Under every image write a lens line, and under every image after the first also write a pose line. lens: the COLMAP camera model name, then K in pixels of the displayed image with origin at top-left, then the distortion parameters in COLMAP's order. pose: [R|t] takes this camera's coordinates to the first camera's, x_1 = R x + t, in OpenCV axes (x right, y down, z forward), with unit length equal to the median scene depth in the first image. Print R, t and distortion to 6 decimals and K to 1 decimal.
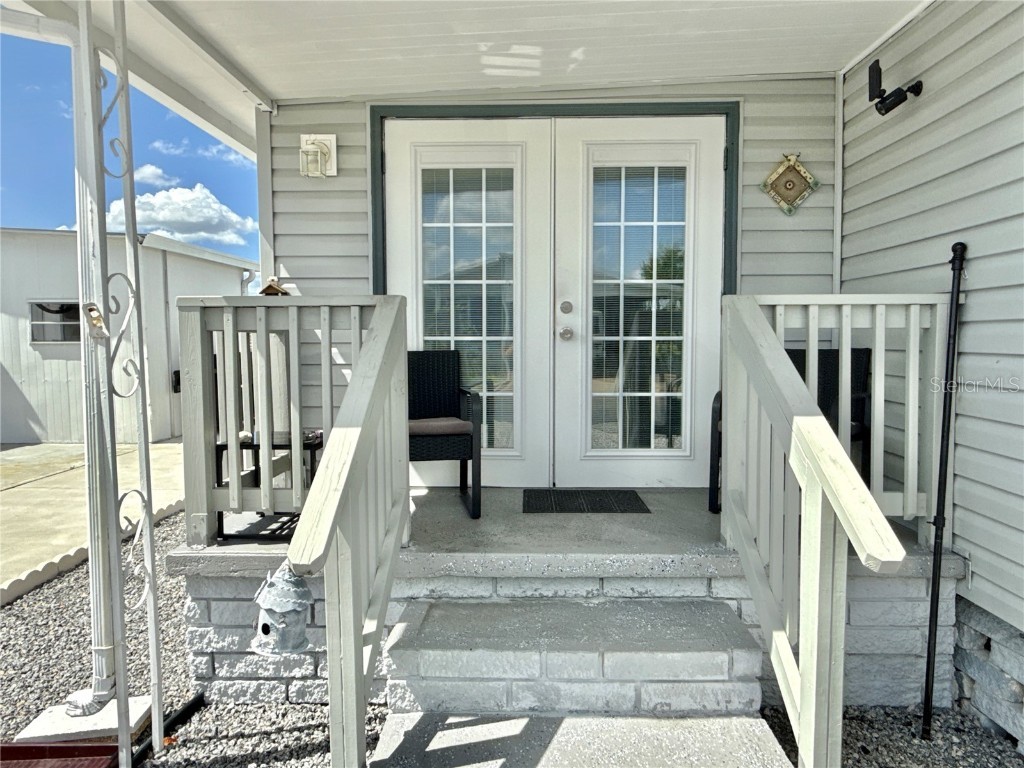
lens RADIAL K [[656.2, 0, 509.6], [0, 656.2, 379.7], [0, 0, 1]] dist [0.004982, 0.001772]
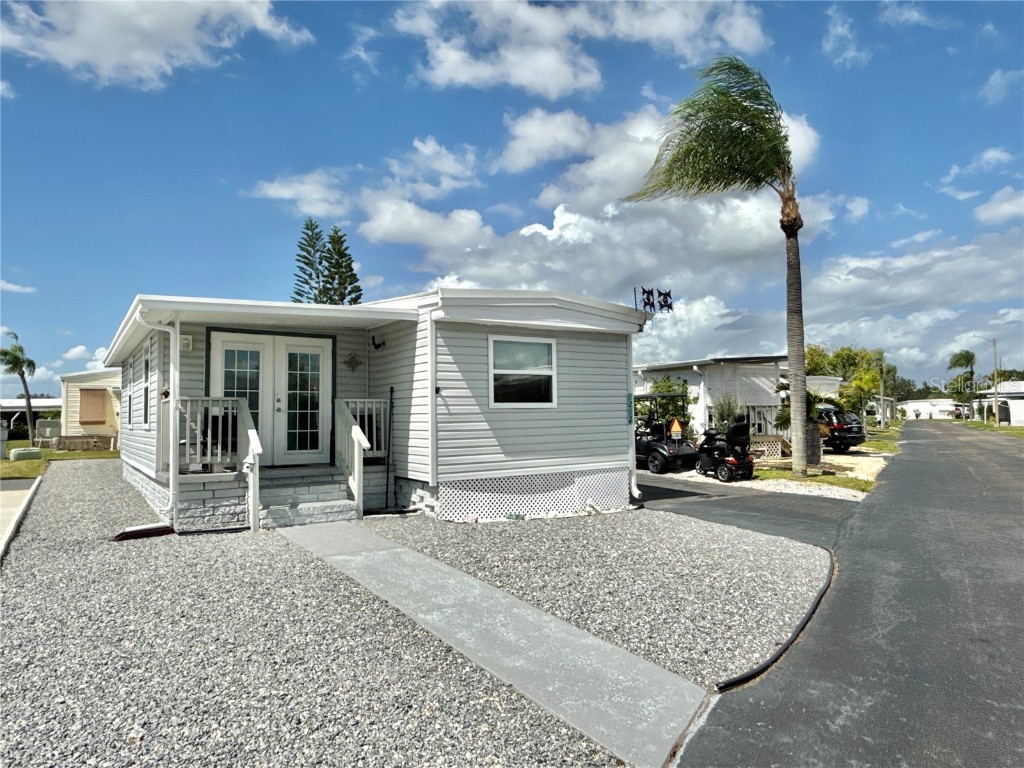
lens RADIAL K [[656.2, 0, 508.5], [0, 656.2, 381.8], [0, 0, 1]] dist [0.004982, 0.001772]
pose [[0.813211, 0.029880, 0.581202, -0.925416], [0.042874, 0.992891, -0.111035, 0.205945], [-0.580388, 0.115214, 0.806149, -2.295492]]
